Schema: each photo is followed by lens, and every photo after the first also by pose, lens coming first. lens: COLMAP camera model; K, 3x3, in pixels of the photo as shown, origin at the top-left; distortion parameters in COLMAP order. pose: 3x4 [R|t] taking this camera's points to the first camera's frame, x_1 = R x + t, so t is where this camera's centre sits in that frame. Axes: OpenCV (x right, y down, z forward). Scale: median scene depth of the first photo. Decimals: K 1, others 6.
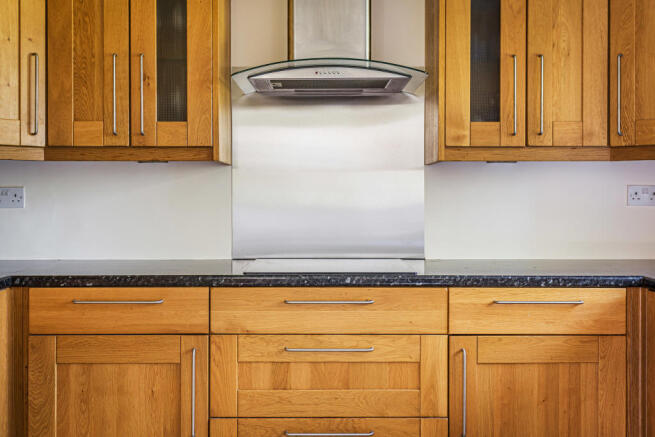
lens RADIAL K [[766.1, 0, 317.0], [0, 766.1, 197.2], [0, 0, 1]] dist [0.011985, 0.000000]
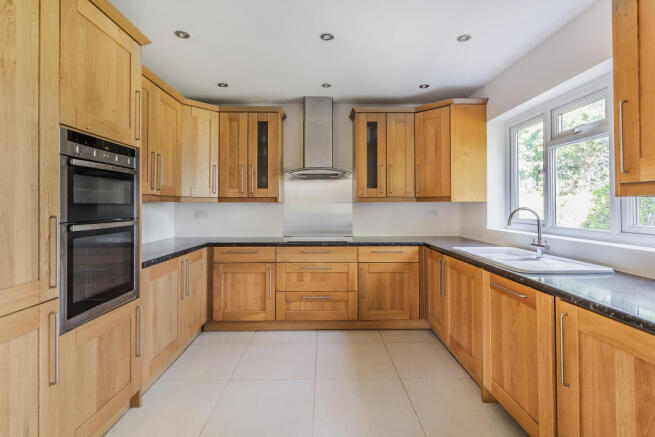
lens RADIAL K [[317.4, 0, 326.4], [0, 317.4, 201.2], [0, 0, 1]] dist [-0.001426, 0.000346]
pose [[0.999603, 0.001740, 0.028121, 0.016275], [-0.001256, 0.999851, -0.017228, -0.031860], [-0.028147, 0.017186, 0.999456, -0.196547]]
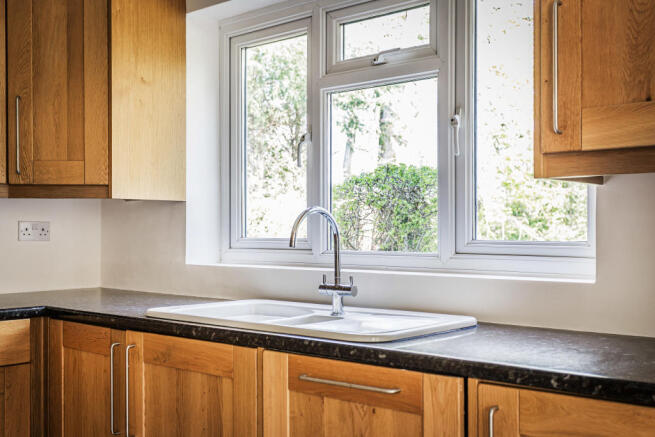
lens RADIAL K [[766.1, 0, 312.5], [0, 766.1, 234.2], [0, 0, 1]] dist [0.011985, 0.000000]
pose [[0.657618, 0.000979, 0.753351, -0.137363], [-0.002149, 0.999998, 0.000576, 0.000488], [-0.753349, -0.001998, 0.657618, 0.008967]]
